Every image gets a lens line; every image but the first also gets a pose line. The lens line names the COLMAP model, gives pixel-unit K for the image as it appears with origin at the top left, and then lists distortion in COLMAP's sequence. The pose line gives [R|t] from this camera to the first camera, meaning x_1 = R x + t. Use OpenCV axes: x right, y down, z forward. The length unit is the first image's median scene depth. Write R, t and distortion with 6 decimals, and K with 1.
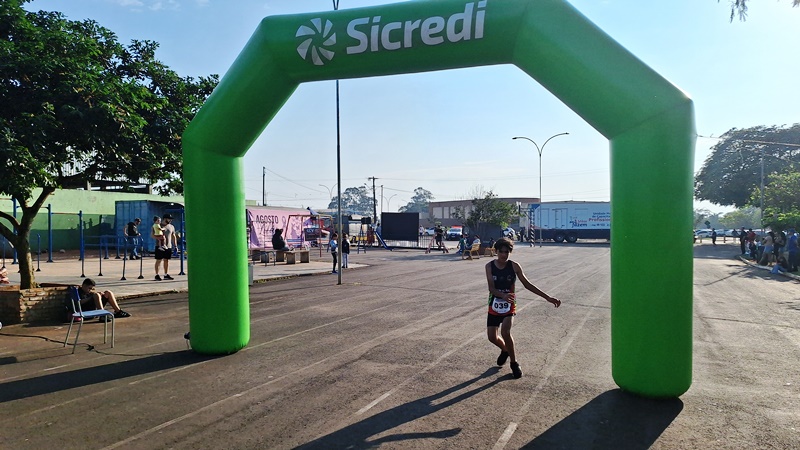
lens RADIAL K [[541.0, 0, 412.8], [0, 541.0, 231.3], [0, 0, 1]] dist [0.077508, -0.083605]
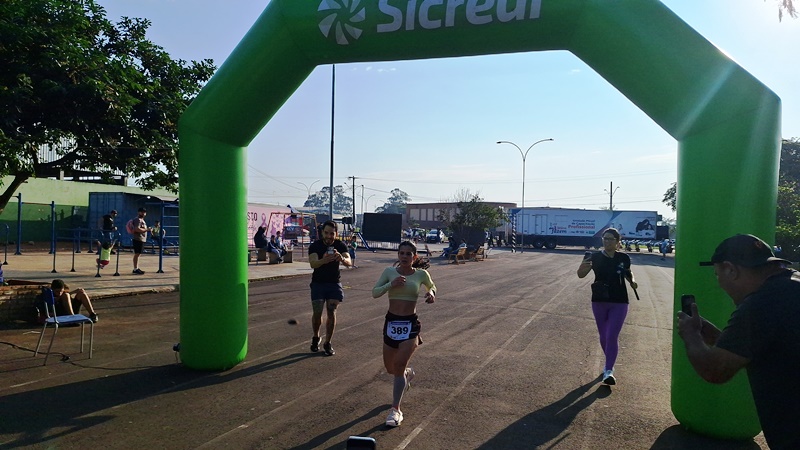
lens RADIAL K [[535.5, 0, 399.4], [0, 535.5, 224.8], [0, 0, 1]] dist [0.073942, -0.080360]
pose [[0.999103, 0.031321, 0.028514, -0.062878], [-0.030928, 0.999422, -0.014133, -0.003683], [-0.028940, 0.013239, 0.999493, 0.086259]]
